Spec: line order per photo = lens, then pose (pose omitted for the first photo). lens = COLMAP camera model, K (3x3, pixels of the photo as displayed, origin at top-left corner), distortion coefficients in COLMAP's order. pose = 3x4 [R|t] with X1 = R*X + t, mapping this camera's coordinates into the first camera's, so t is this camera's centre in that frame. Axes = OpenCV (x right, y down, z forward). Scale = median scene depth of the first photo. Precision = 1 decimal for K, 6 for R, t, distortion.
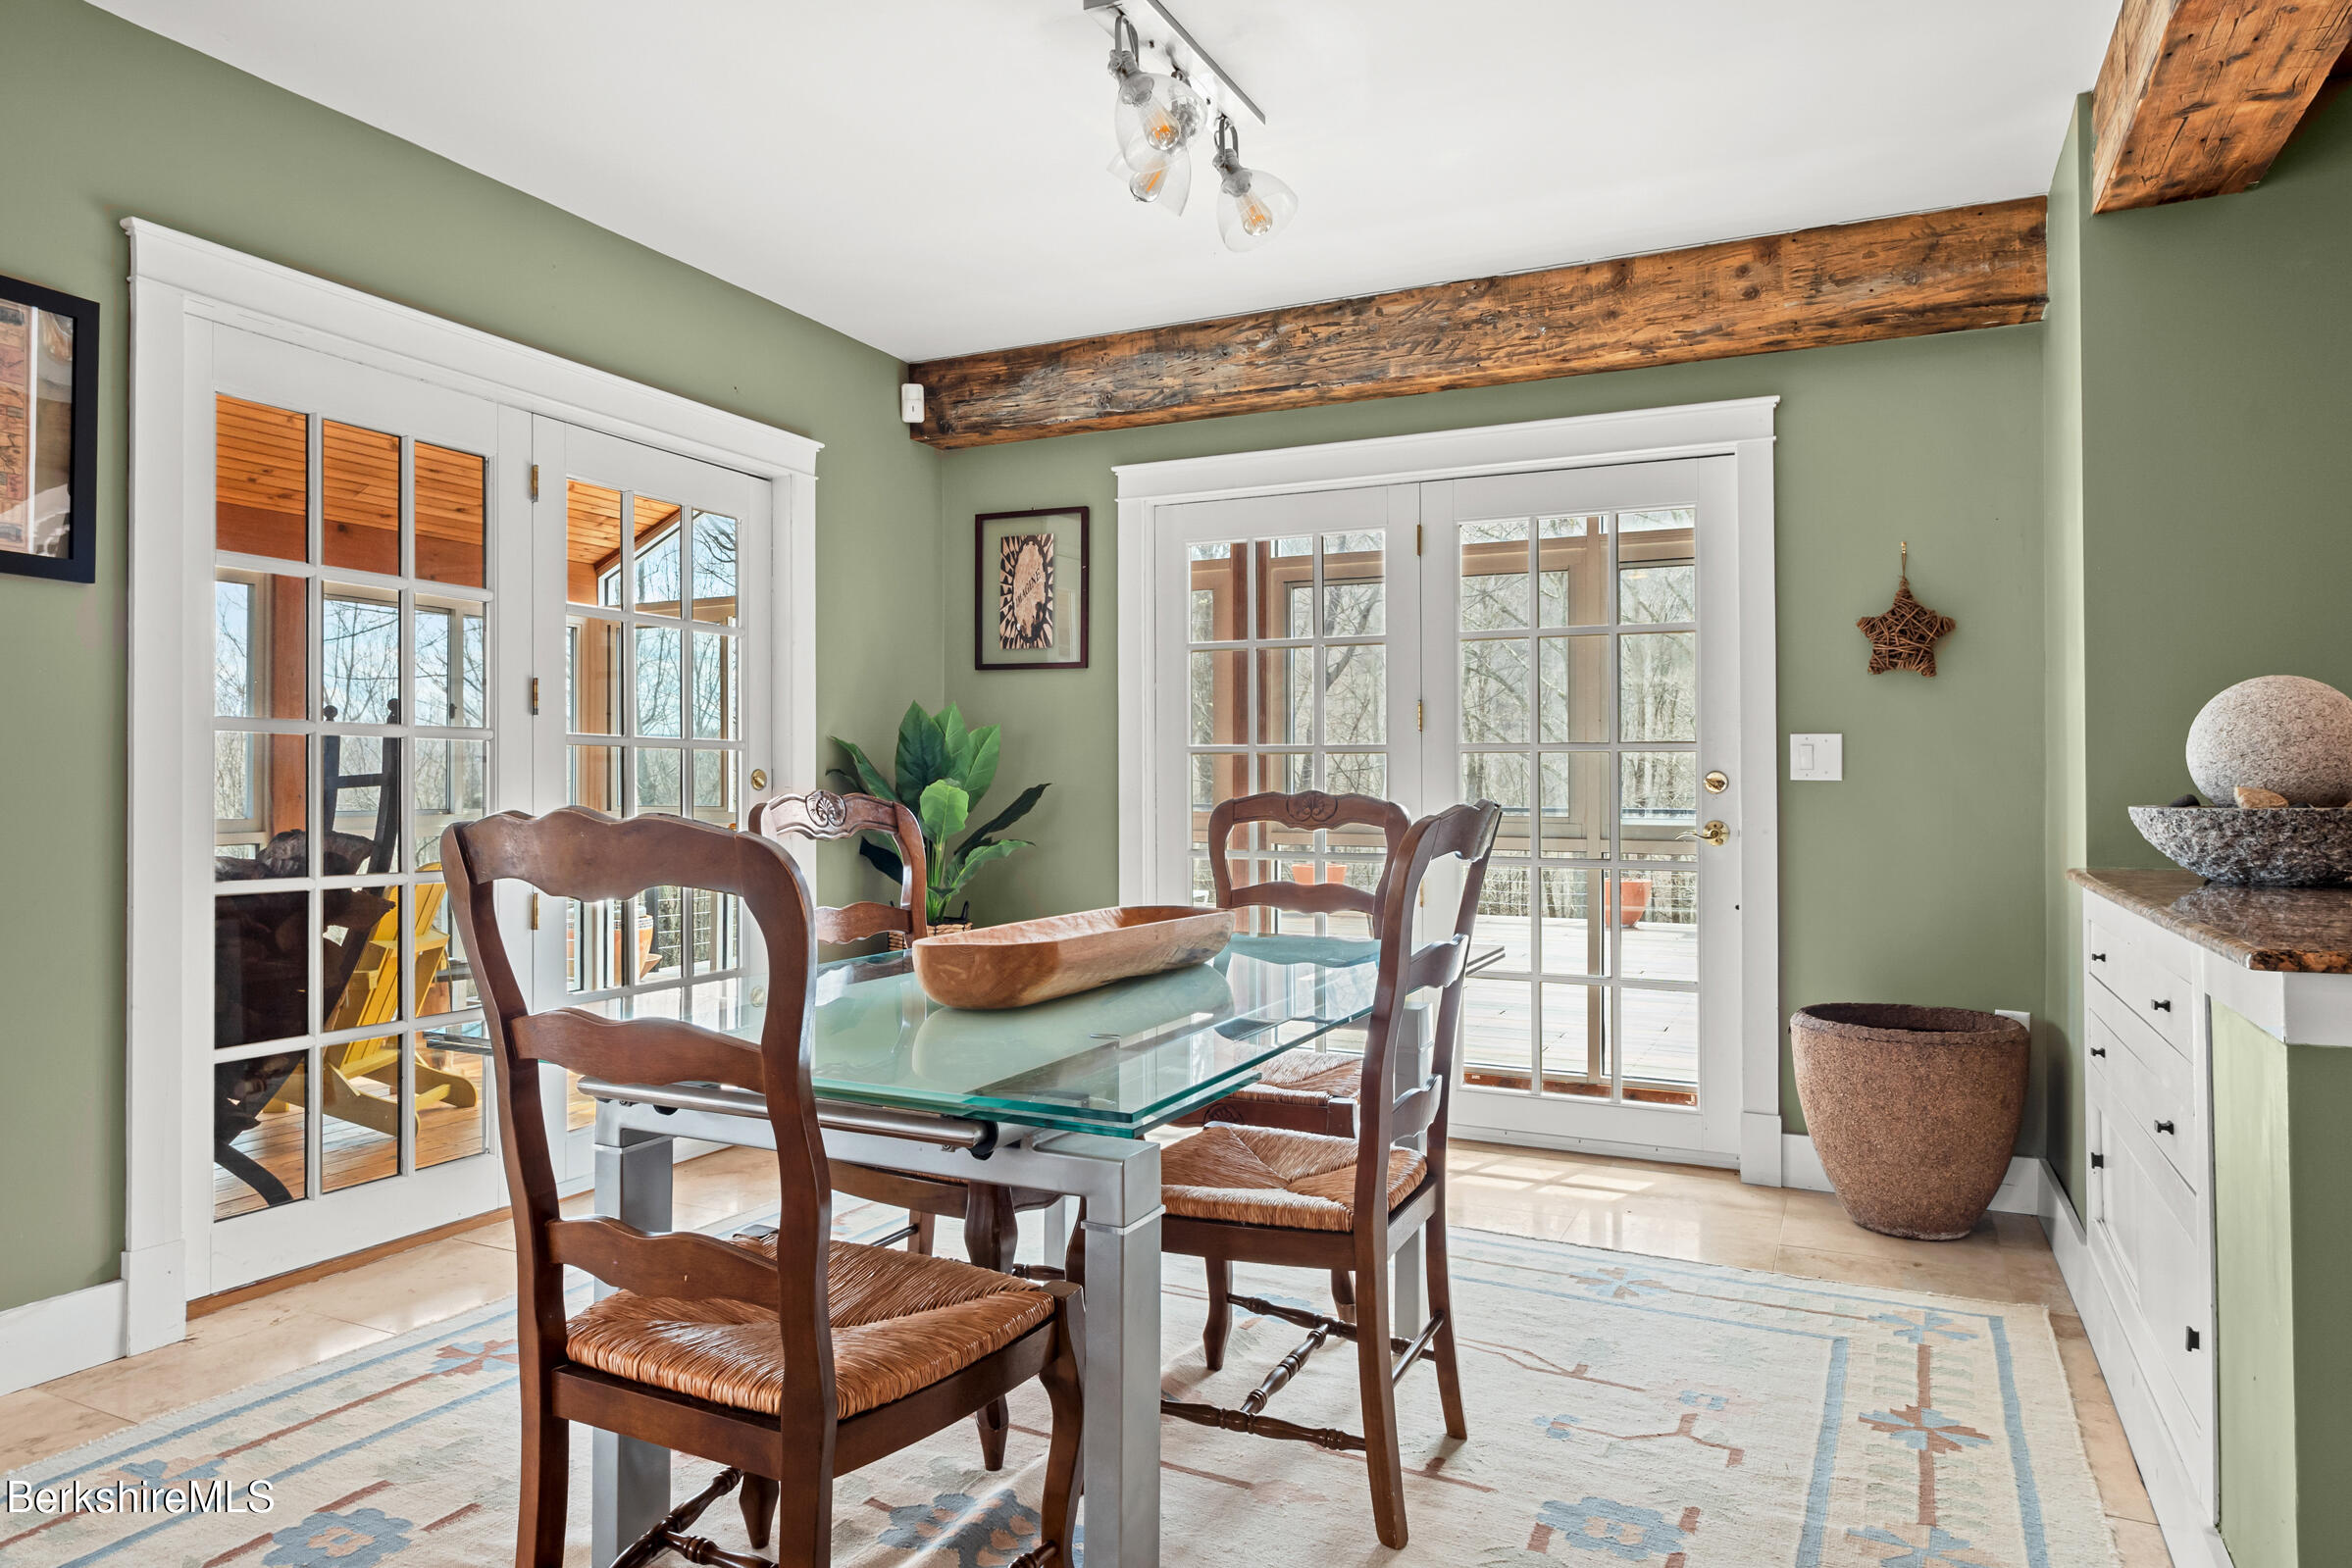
lens RADIAL K [[1495.2, 0, 1175.5], [0, 1495.2, 790.0], [0, 0, 1]] dist [-0.002678, -0.000967]
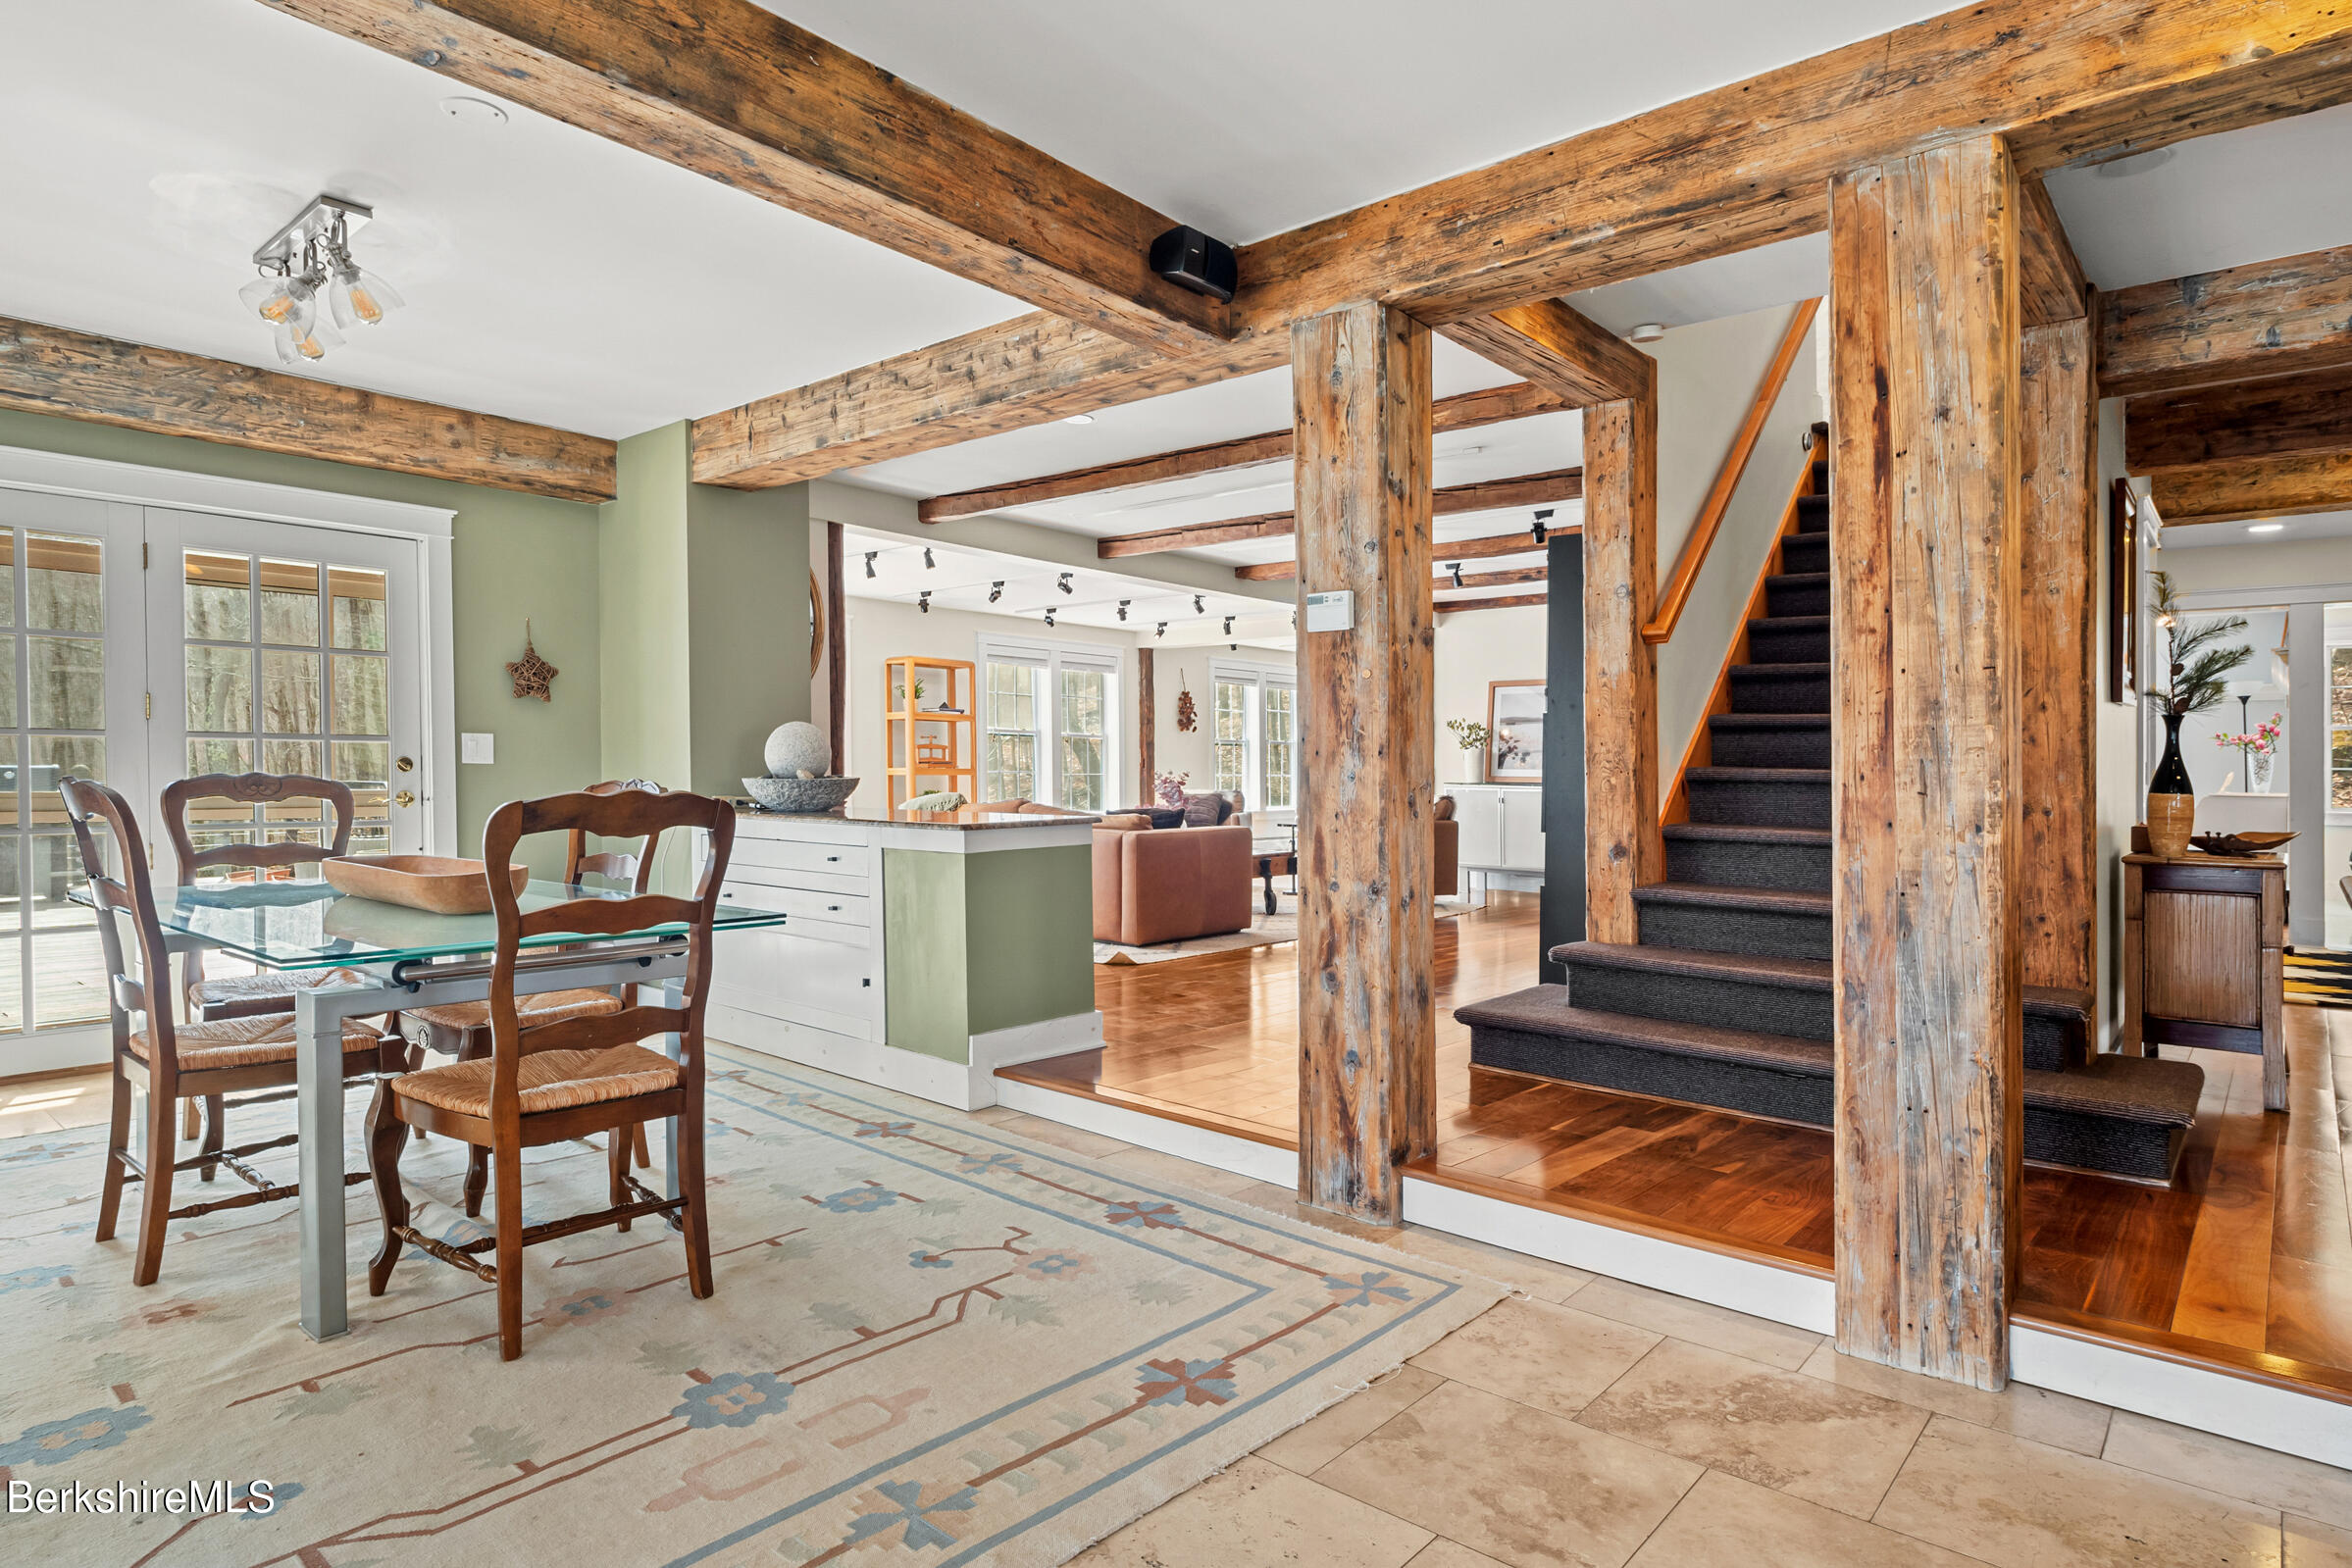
lens RADIAL K [[1288.1, 0, 1177.2], [0, 1288.1, 778.3], [0, 0, 1]] dist [0.000750, 0.000308]
pose [[0.235679, -0.009124, 0.971788, -0.698057], [-0.008646, 0.999897, 0.011484, -0.011981], [-0.971792, -0.011109, 0.235576, -0.029152]]
